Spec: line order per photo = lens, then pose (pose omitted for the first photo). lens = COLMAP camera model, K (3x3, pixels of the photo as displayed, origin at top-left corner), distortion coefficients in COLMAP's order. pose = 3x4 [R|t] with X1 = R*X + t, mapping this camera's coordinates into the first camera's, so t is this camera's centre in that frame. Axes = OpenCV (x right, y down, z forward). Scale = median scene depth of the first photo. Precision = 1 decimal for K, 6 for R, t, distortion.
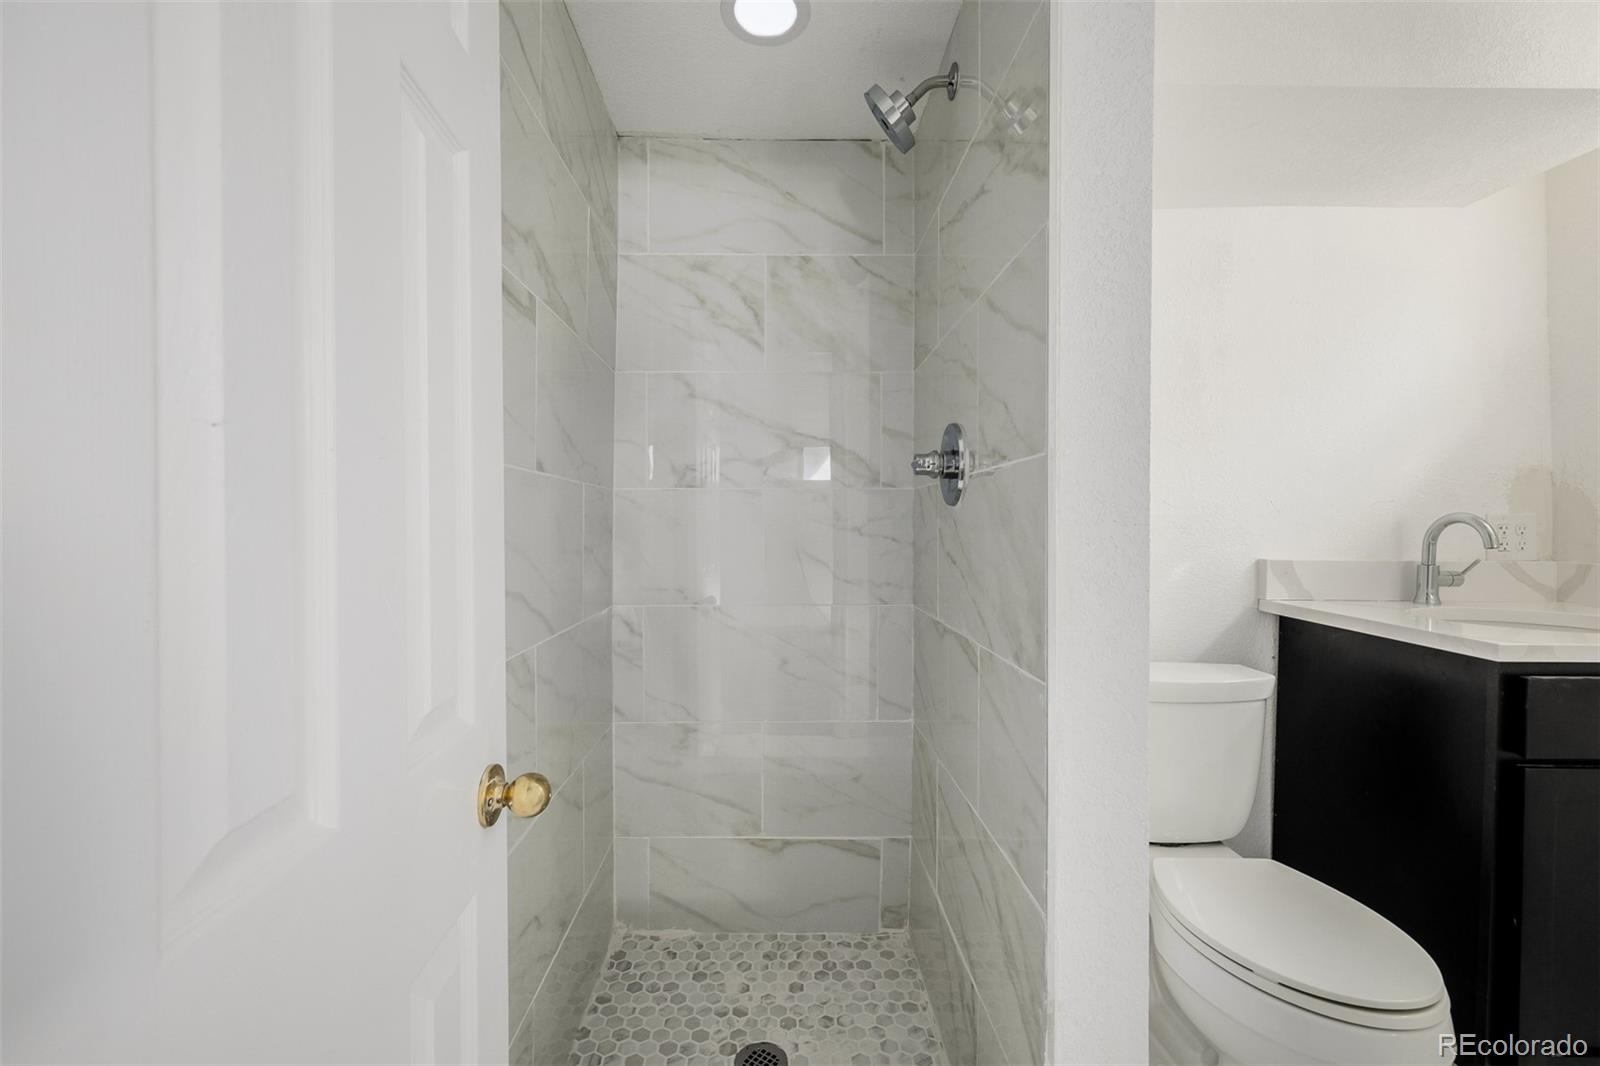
lens RADIAL K [[670.5, 0, 792.3], [0, 670.5, 533.3], [0, 0, 1]] dist [-0.000739, -0.000205]
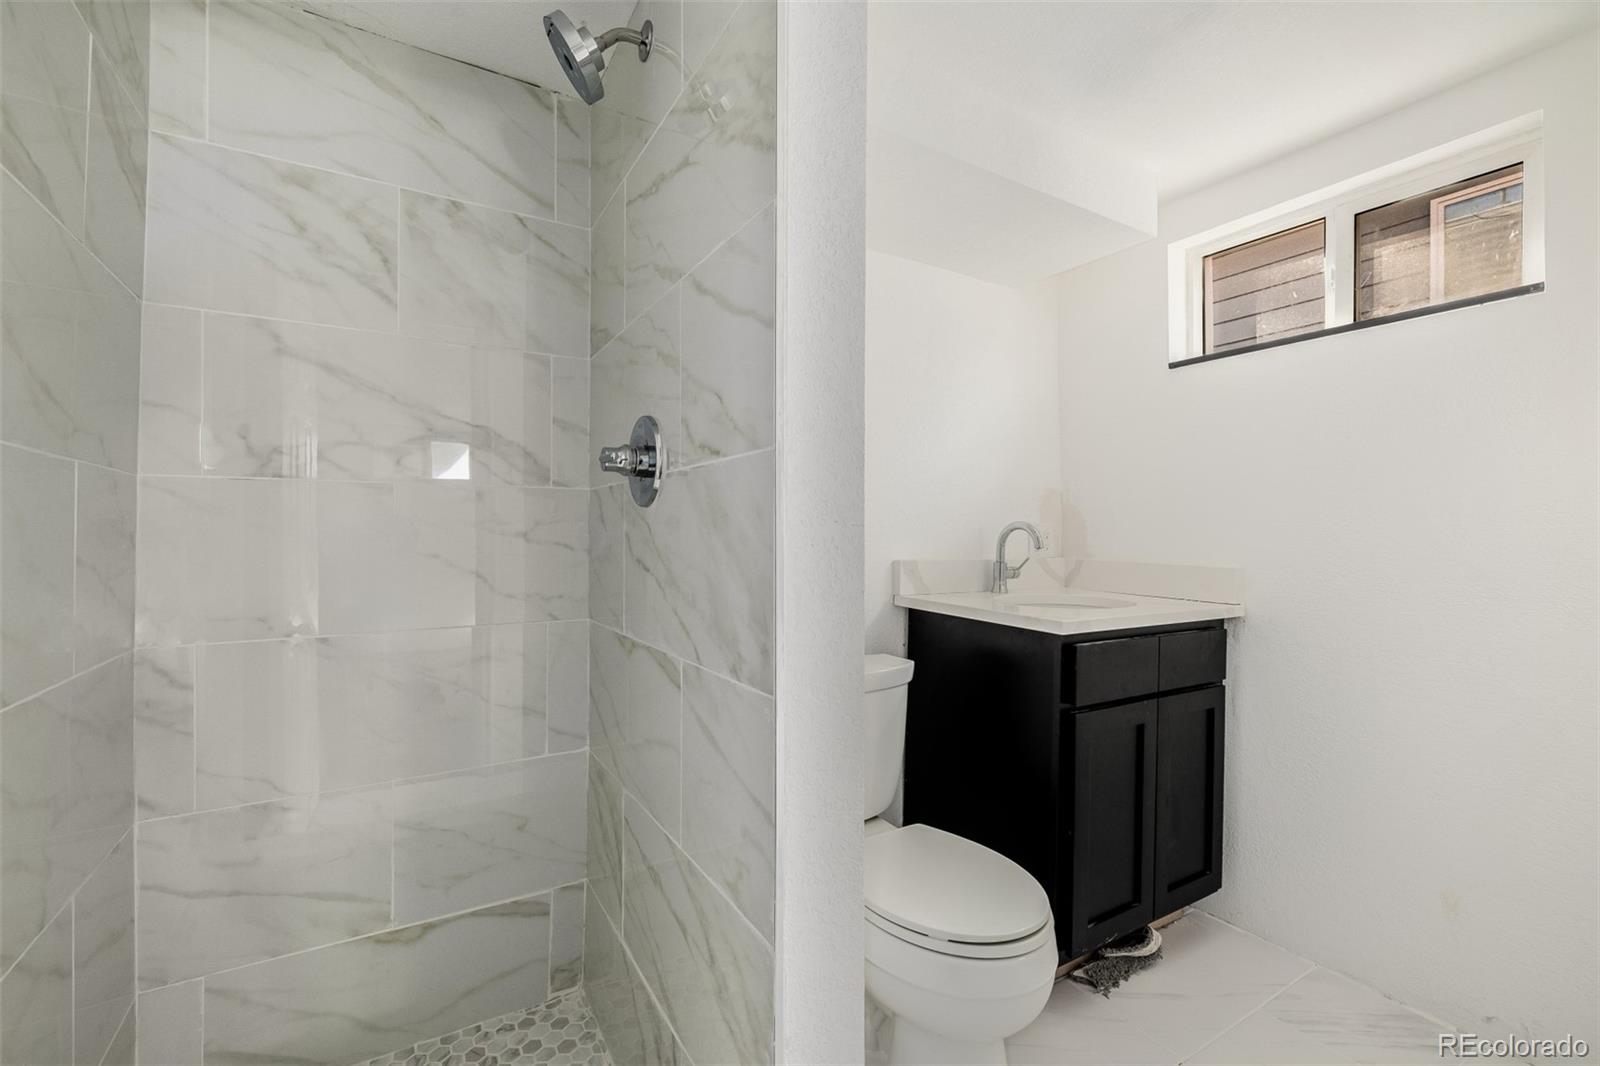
lens RADIAL K [[670.5, 0, 792.9], [0, 670.5, 532.6], [0, 0, 1]] dist [-0.000739, -0.000205]
pose [[0.868538, 0.001033, 0.495622, -0.028591], [0.005942, 0.999904, -0.012497, 0.004877], [-0.495587, 0.013799, 0.868449, 0.090868]]
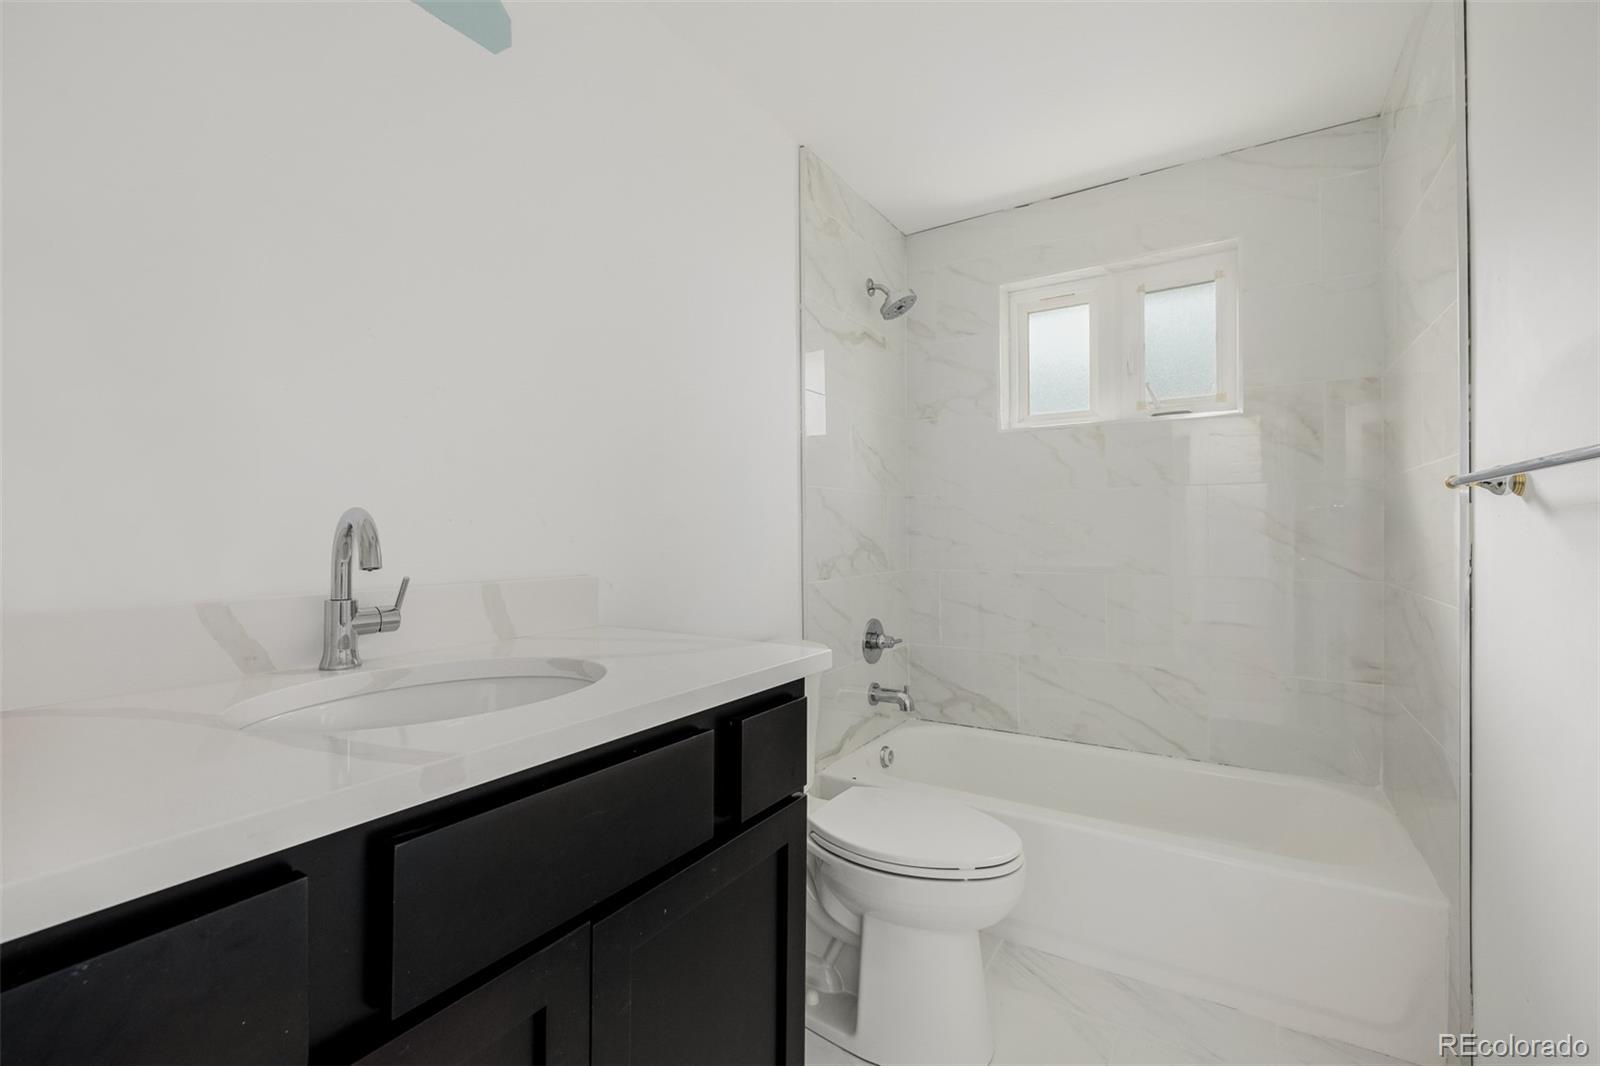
lens RADIAL K [[670.5, 0, 796.2], [0, 670.5, 527.7], [0, 0, 1]] dist [-0.000739, -0.000205]
pose [[0.821291, -0.003622, -0.570498, -0.133651], [-0.006763, 0.999848, -0.016083, -0.137094], [0.570470, 0.017067, 0.821141, -0.485167]]
